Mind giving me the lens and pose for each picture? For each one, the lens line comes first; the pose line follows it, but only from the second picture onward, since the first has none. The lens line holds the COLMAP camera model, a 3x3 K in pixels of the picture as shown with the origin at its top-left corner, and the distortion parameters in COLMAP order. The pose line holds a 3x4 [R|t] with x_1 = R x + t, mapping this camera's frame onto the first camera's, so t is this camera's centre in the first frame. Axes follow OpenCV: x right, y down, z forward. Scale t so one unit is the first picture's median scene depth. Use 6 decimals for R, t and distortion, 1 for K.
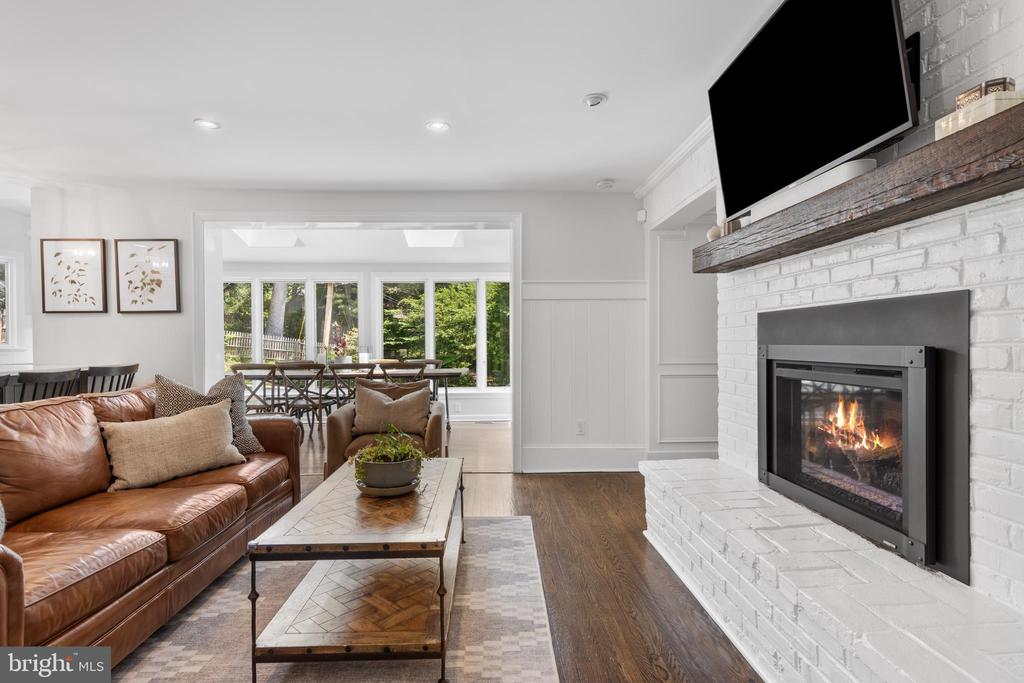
lens RADIAL K [[522.0, 0, 511.8], [0, 522.0, 344.4], [0, 0, 1]] dist [0.011929, -0.002898]
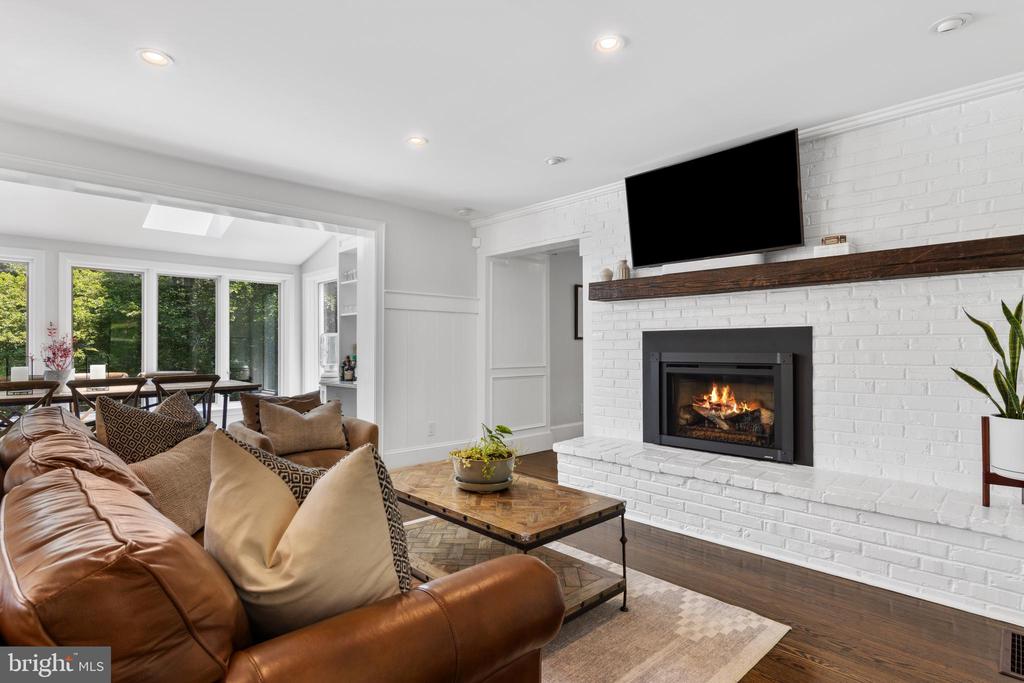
lens RADIAL K [[522.0, 0, 510.2], [0, 522.0, 345.0], [0, 0, 1]] dist [0.011929, -0.002898]
pose [[0.749199, 0.007125, 0.662307, -0.484002], [0.001401, 0.999923, -0.012341, -0.001622], [-0.662343, 0.010174, 0.749131, 0.077680]]
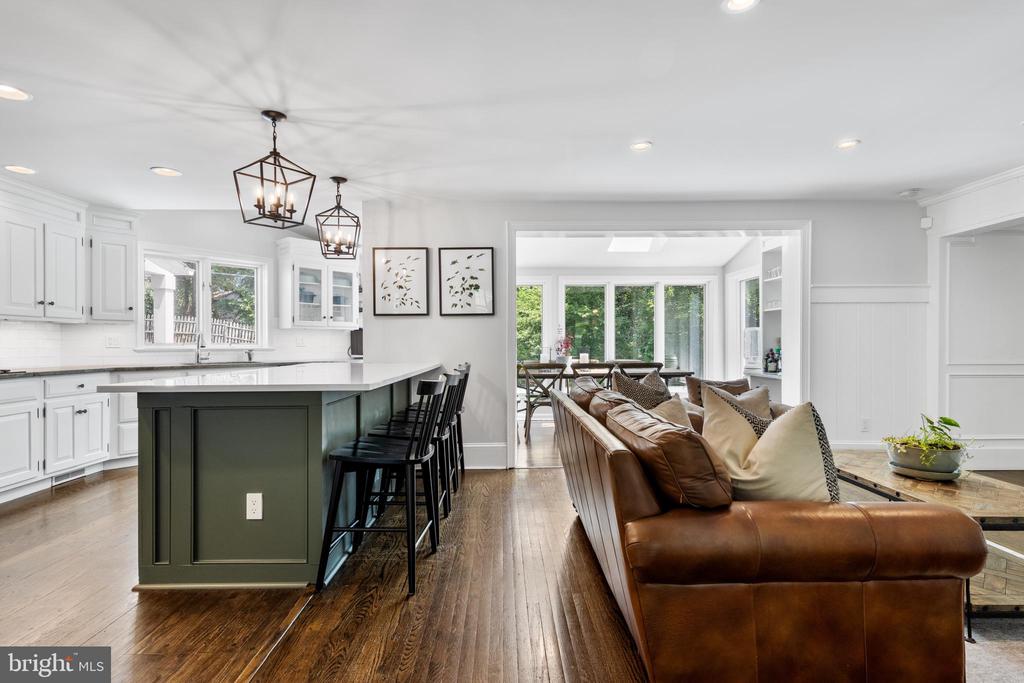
lens RADIAL K [[522.0, 0, 511.9], [0, 522.0, 344.8], [0, 0, 1]] dist [0.011929, -0.002898]
pose [[0.999695, 0.002115, -0.024604, -0.574248], [-0.002145, 0.999997, -0.001195, 0.001357], [0.024601, 0.001248, 0.999697, -0.075829]]
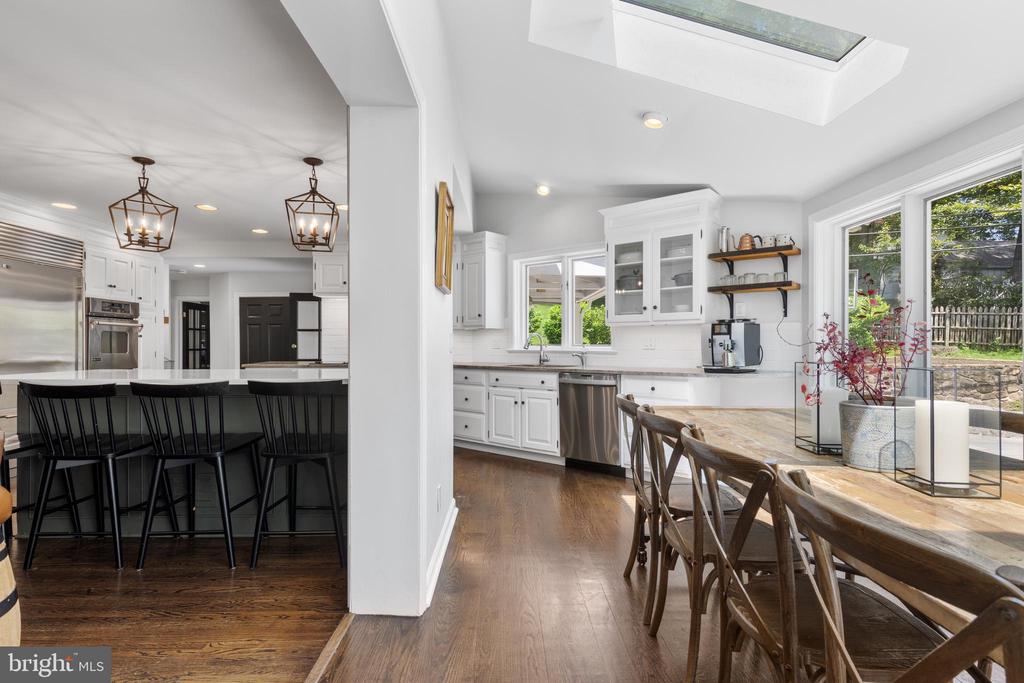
lens RADIAL K [[522.0, 0, 509.0], [0, 522.0, 343.4], [0, 0, 1]] dist [0.011929, -0.002898]
pose [[-0.025603, 0.001744, -0.999671, -0.087651], [-0.004755, 0.999987, 0.001867, -0.008068], [0.999661, 0.004801, -0.025595, 1.174568]]
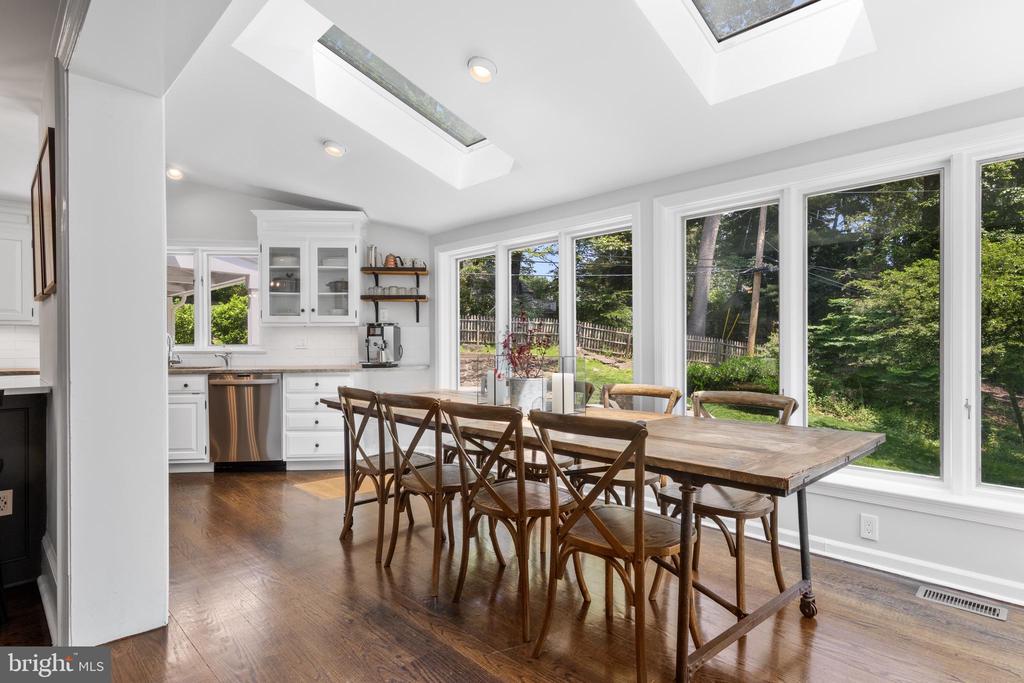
lens RADIAL K [[522.0, 0, 510.0], [0, 522.0, 345.5], [0, 0, 1]] dist [0.011929, -0.002898]
pose [[0.678741, 0.005284, -0.734359, -0.009677], [-0.003845, 0.999986, 0.003642, -0.008371], [0.734368, 0.000351, 0.678752, 0.979493]]
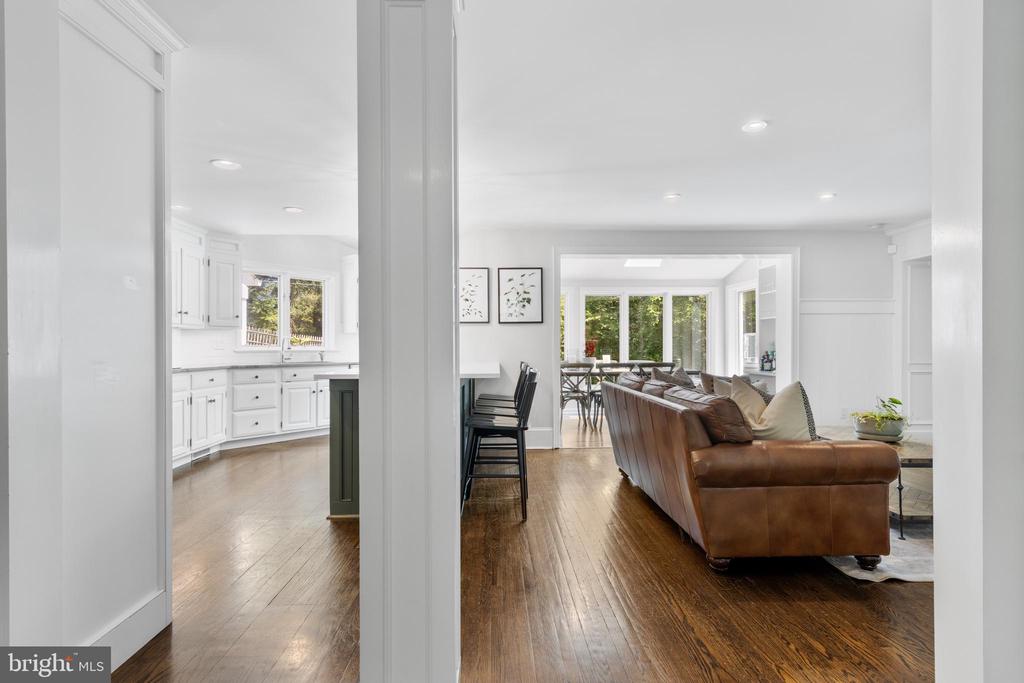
lens RADIAL K [[522.0, 0, 511.8], [0, 522.0, 344.3], [0, 0, 1]] dist [0.011929, -0.002898]
pose [[0.999952, 0.003782, -0.009047, -0.704207], [-0.003855, 0.999960, -0.008036, 0.003733], [0.009017, 0.008070, 0.999927, -0.318197]]
